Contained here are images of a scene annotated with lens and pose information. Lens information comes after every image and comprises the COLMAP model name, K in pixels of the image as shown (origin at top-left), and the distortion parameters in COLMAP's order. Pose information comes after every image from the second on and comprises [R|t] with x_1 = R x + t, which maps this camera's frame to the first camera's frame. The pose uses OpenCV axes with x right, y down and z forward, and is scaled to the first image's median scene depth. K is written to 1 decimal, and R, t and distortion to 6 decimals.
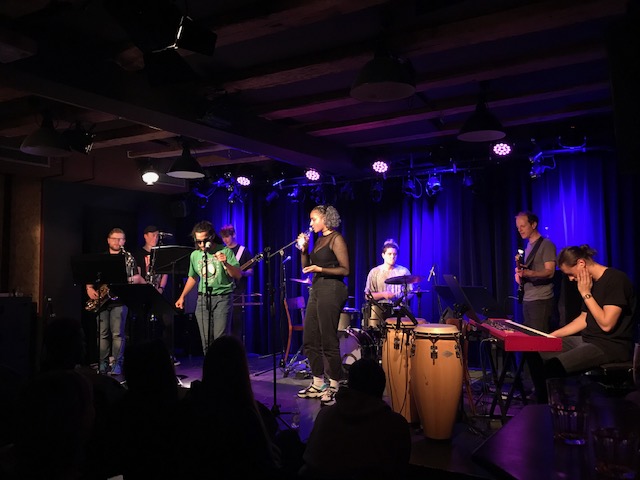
lens RADIAL K [[555.7, 0, 314.4], [0, 555.7, 236.7], [0, 0, 1]] dist [0.045086, -0.044636]
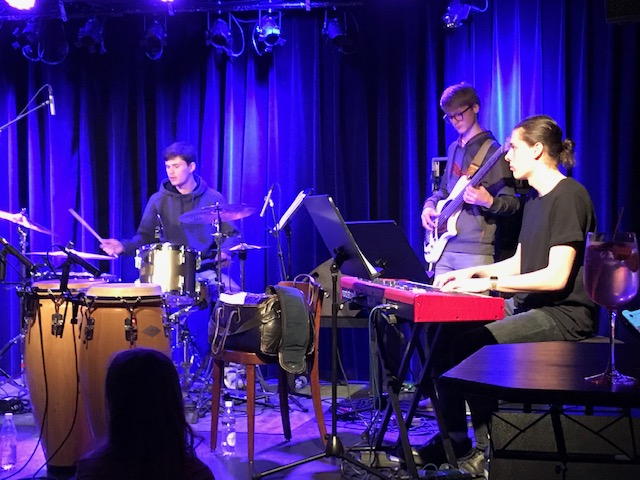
lens RADIAL K [[1196.1, 0, 315.7], [0, 1196.1, 238.1], [0, 0, 1]] dist [0.152686, 0.000000]
pose [[0.959439, -0.001066, 0.281913, -0.056718], [-0.020394, 0.997110, 0.073177, 0.014283], [-0.281176, -0.075958, 0.956645, -0.083262]]
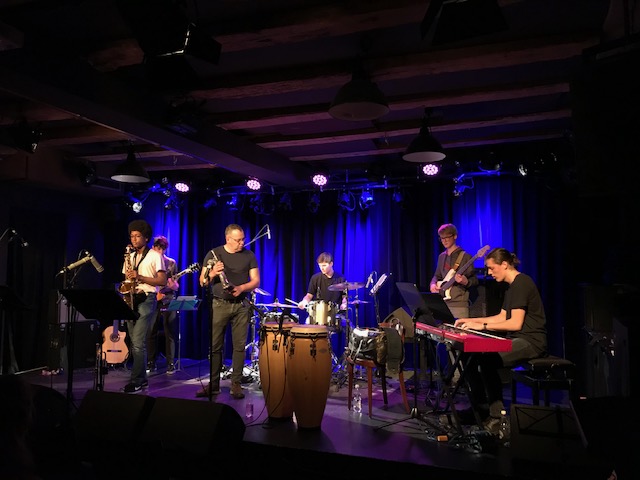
lens RADIAL K [[527.4, 0, 318.3], [0, 527.4, 235.8], [0, 0, 1]] dist [0.068878, -0.087466]
pose [[0.981364, 0.025981, 0.190394, -0.076560], [-0.022758, 0.999559, -0.019093, 0.000611], [-0.190806, 0.014404, 0.981522, 0.009246]]
